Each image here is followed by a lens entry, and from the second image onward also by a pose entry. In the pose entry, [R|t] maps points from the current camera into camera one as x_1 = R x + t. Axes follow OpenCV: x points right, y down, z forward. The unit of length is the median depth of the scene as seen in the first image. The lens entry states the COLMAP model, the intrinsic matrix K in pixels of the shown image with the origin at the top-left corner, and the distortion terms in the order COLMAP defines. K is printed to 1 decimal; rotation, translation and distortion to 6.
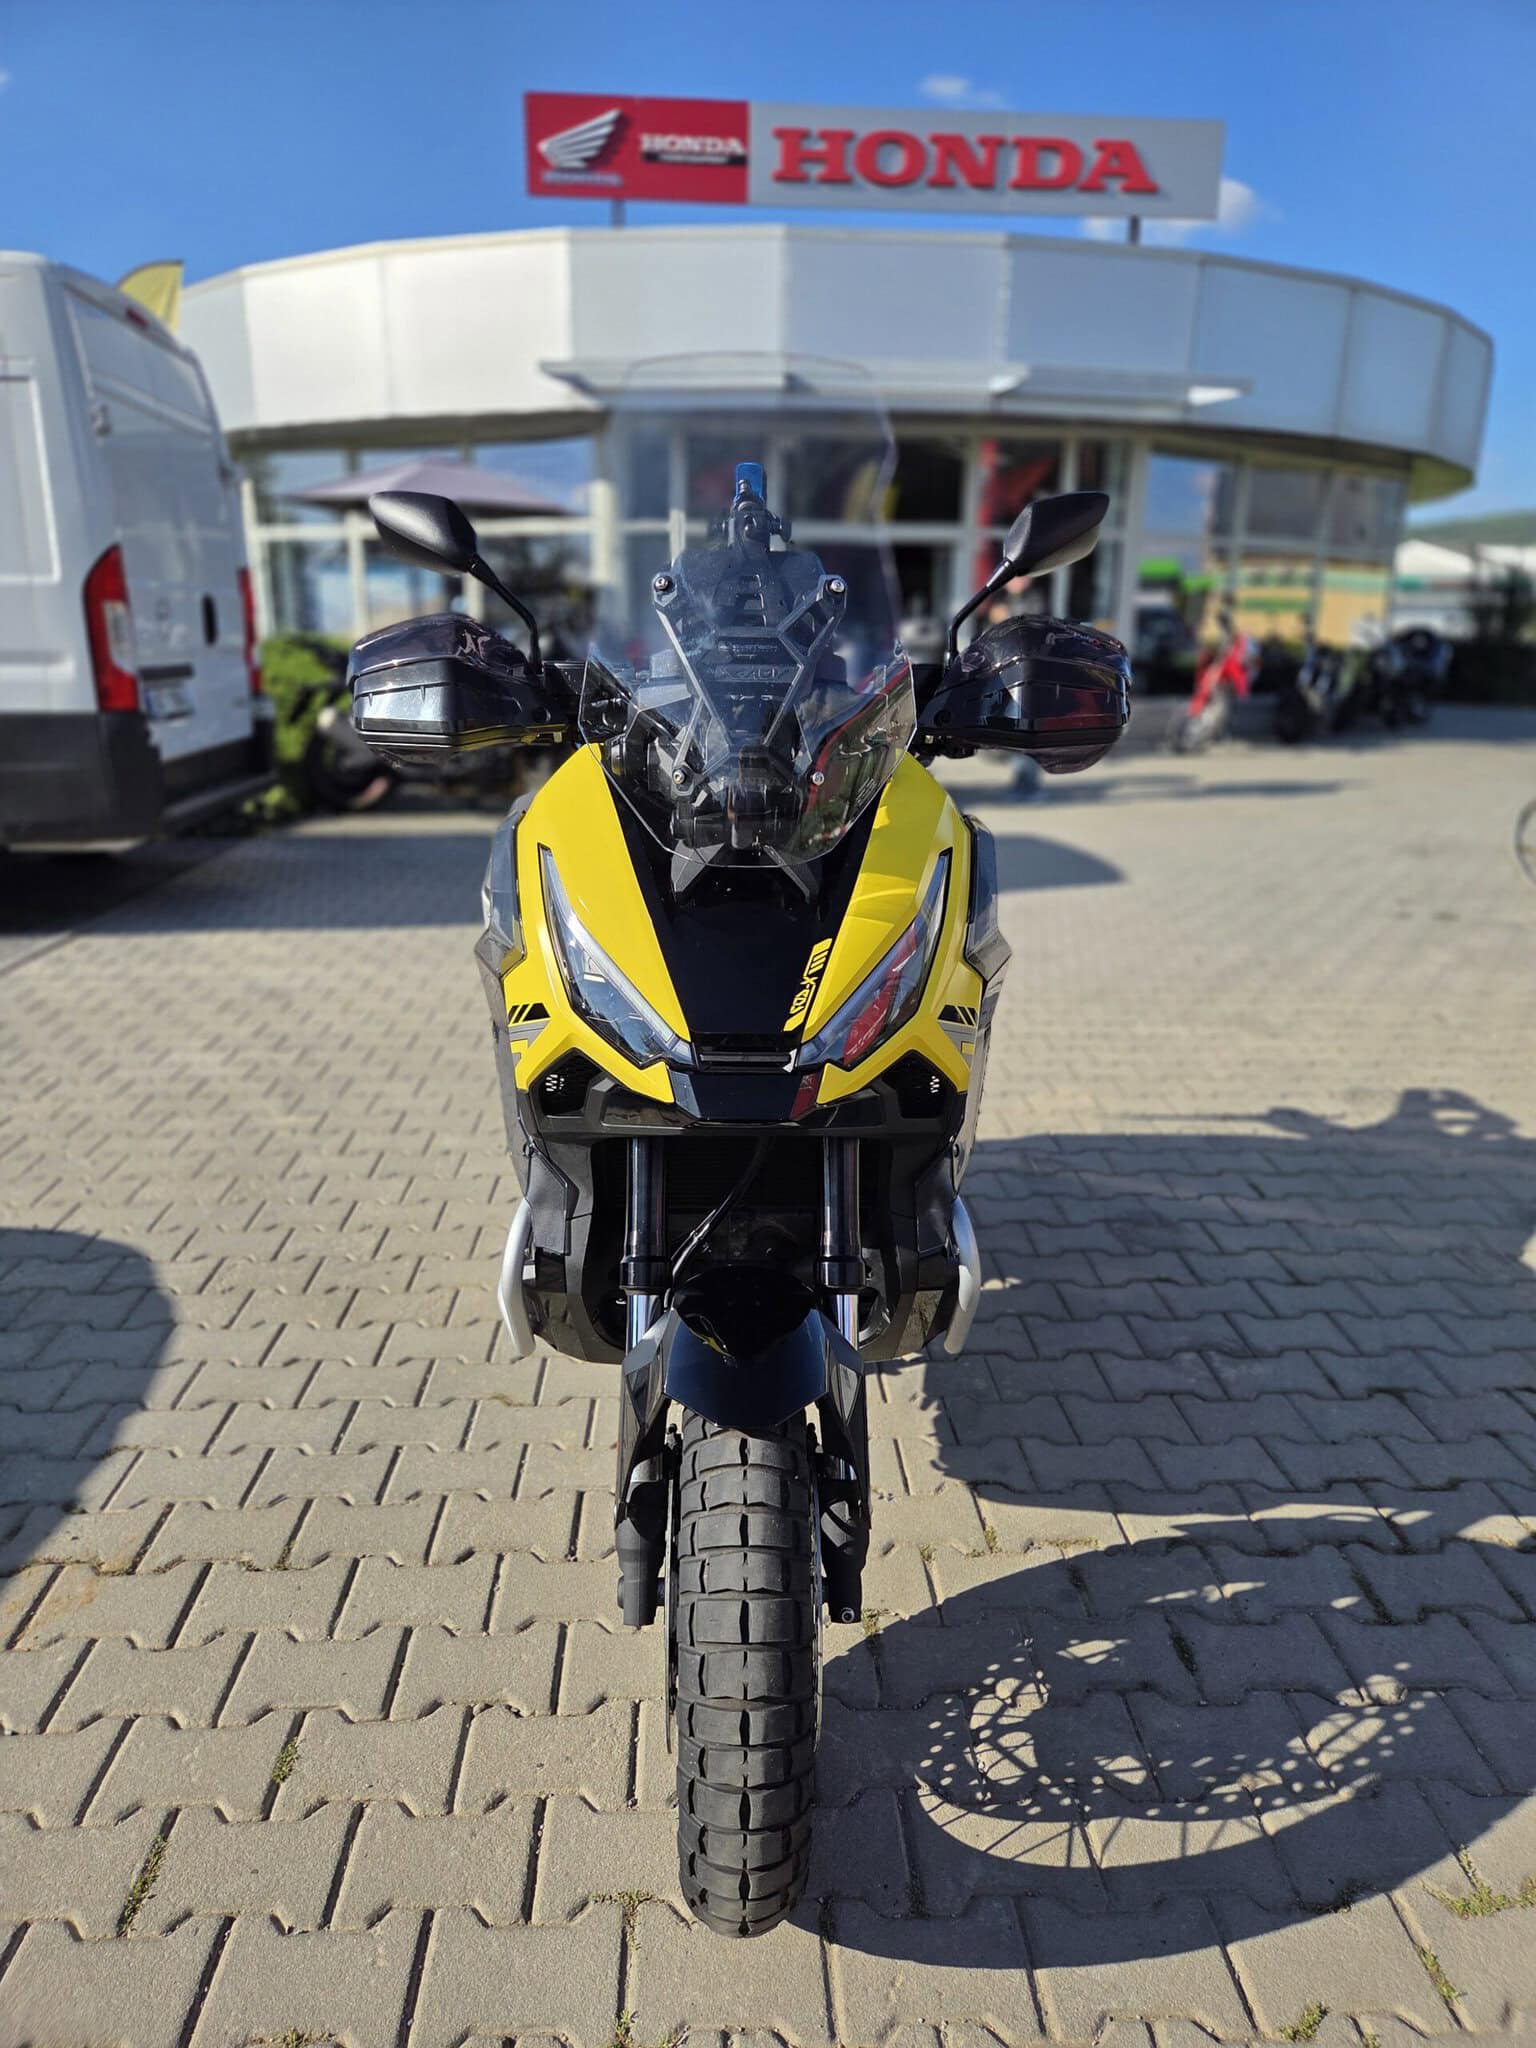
lens RADIAL K [[1370.0, 0, 772.5], [0, 1370.0, 1019.4], [0, 0, 1]] dist [0.078081, -0.063329]
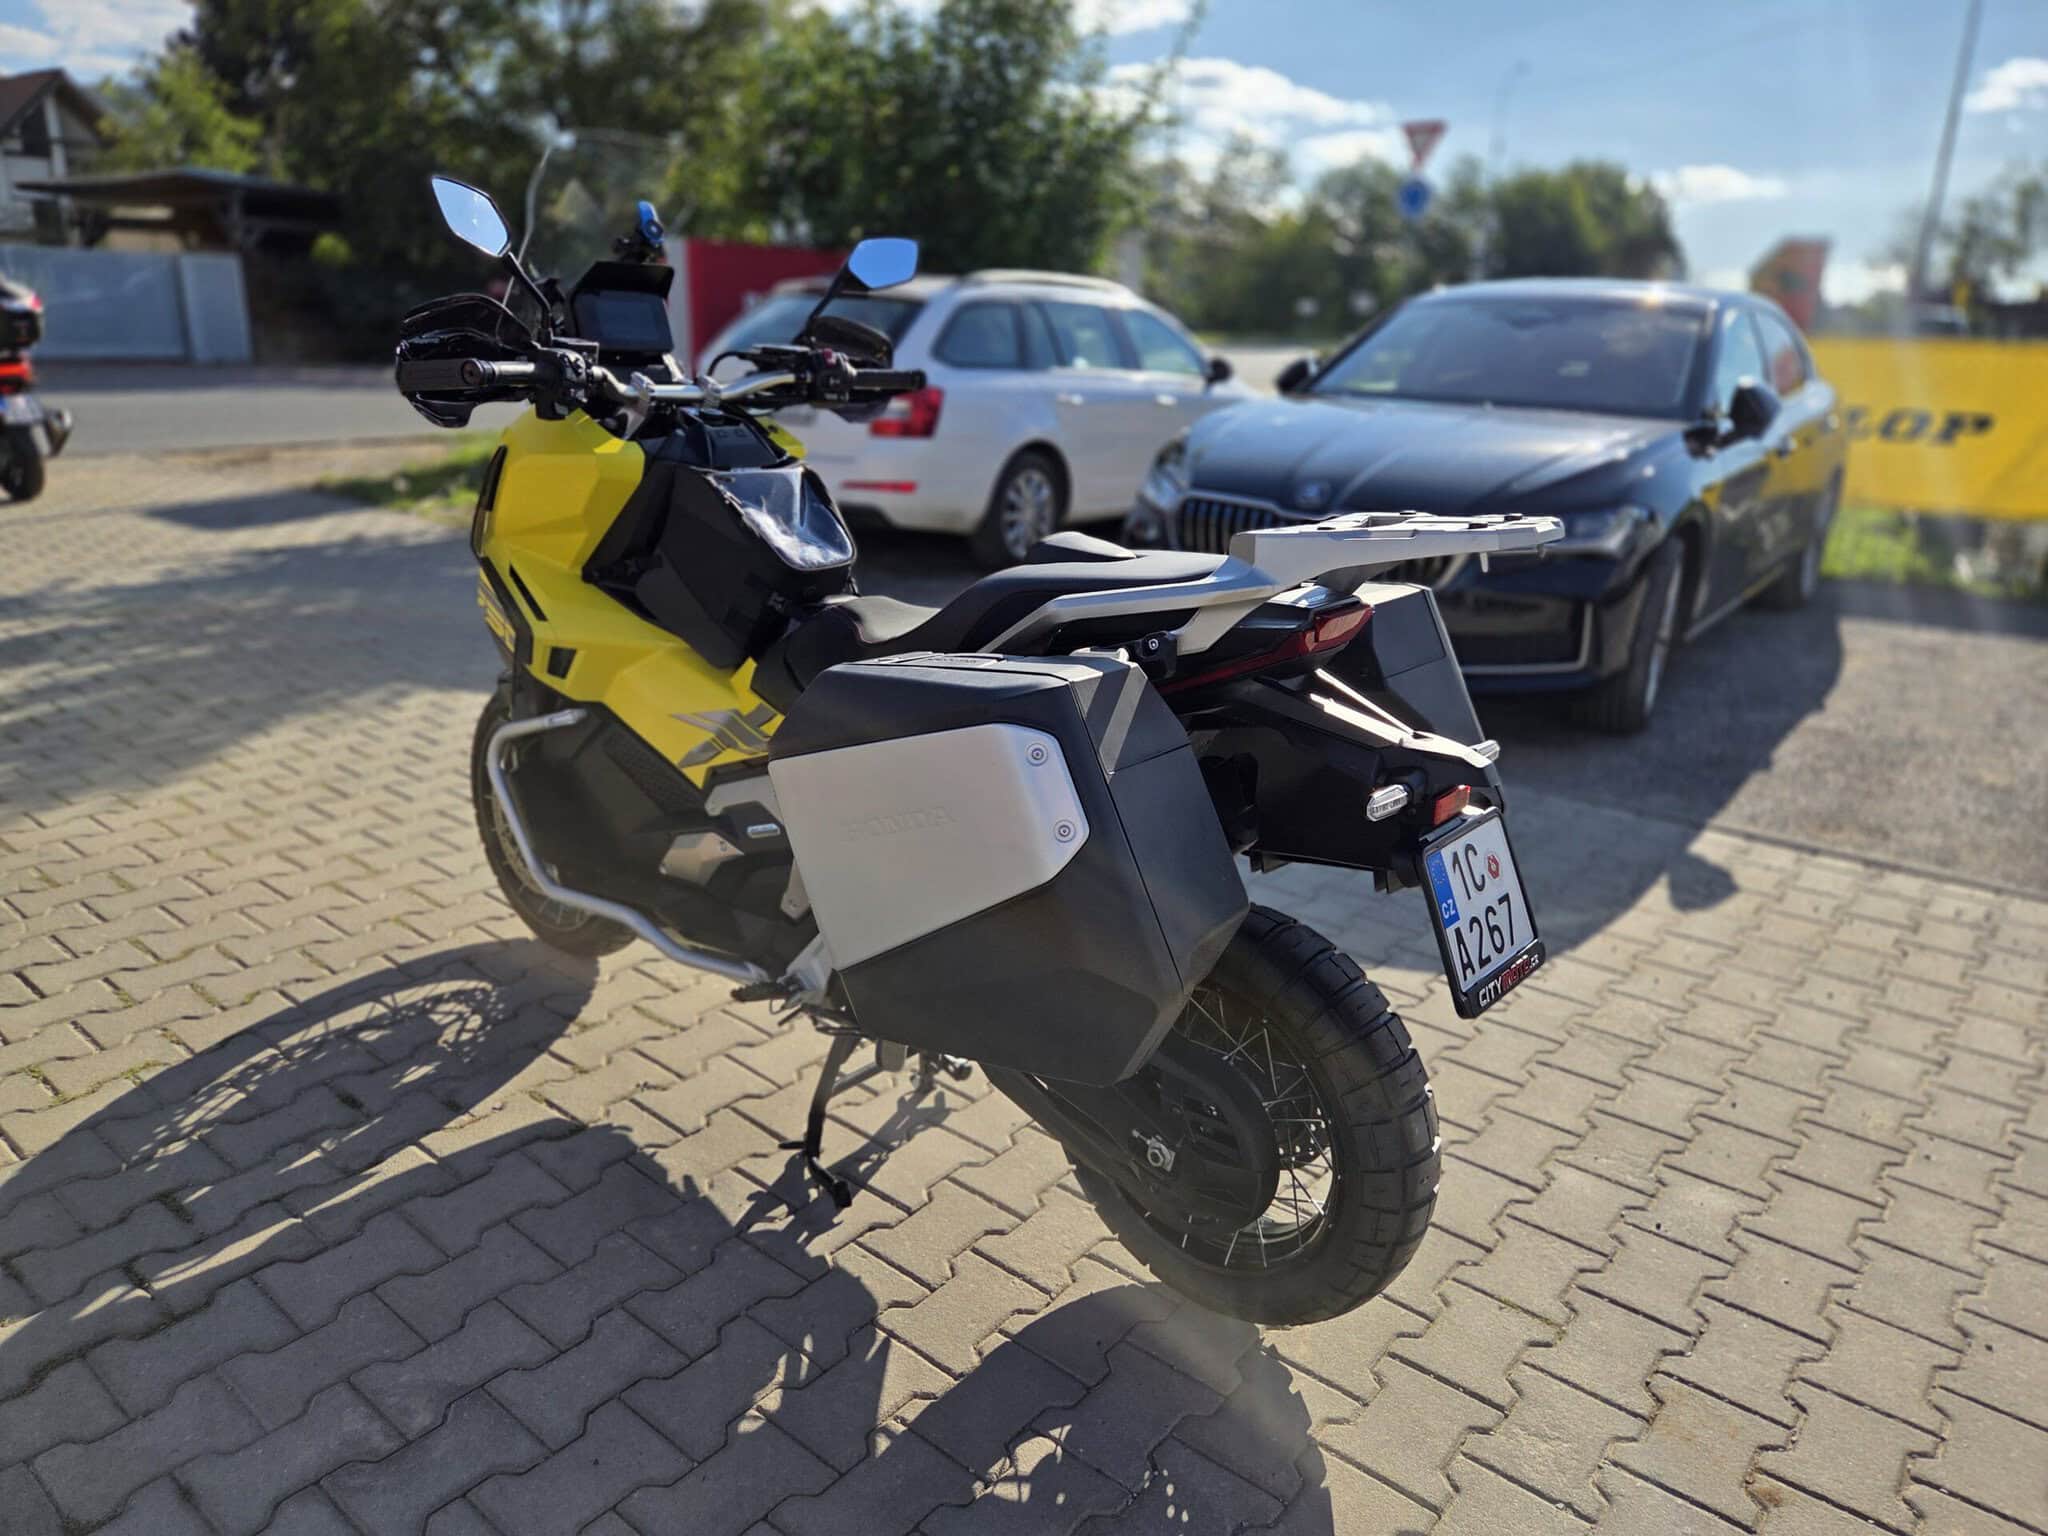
lens RADIAL K [[1383.5, 0, 1036.7], [0, 1383.5, 769.7], [0, 0, 1]] dist [0.063261, -0.046136]
pose [[-0.671652, 0.189982, -0.716093, 0.696386], [-0.245696, 0.854744, 0.457215, -0.526947], [0.698939, 0.483031, -0.527413, 1.871741]]
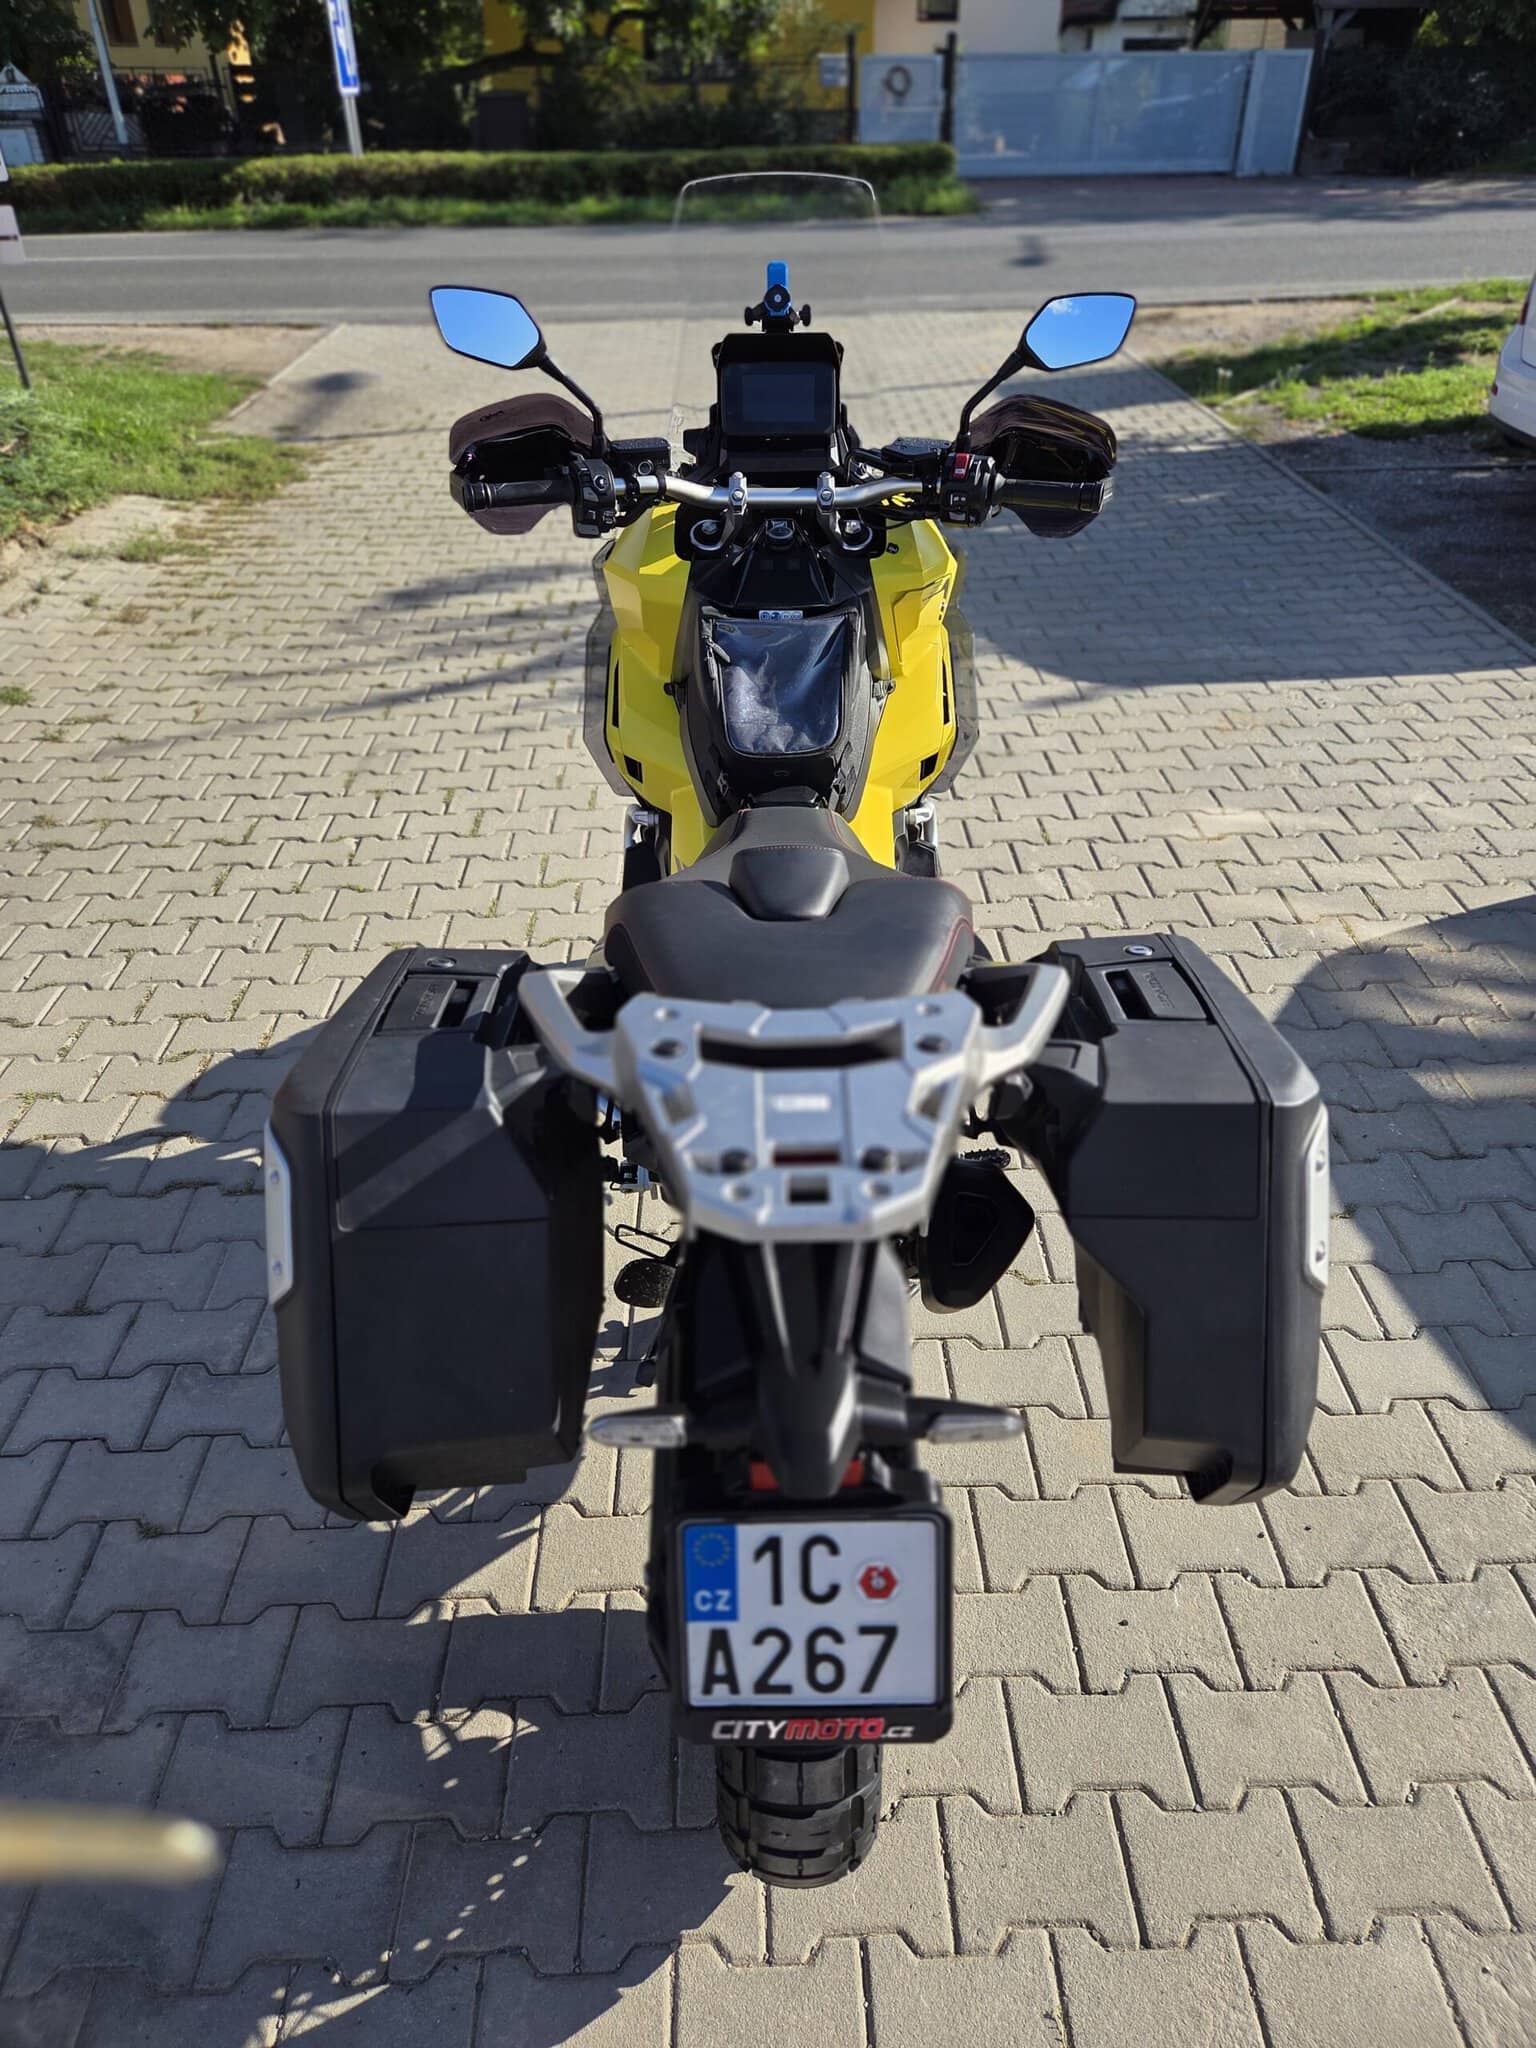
lens RADIAL K [[1370.0, 0, 772.5], [0, 1370.0, 1019.4], [0, 0, 1]] dist [0.078081, -0.063329]
pose [[-0.999807, -0.014894, 0.012818, -0.032371], [0.000352, 0.638639, 0.769506, -0.730311], [-0.019647, 0.769362, -0.638511, 1.831970]]
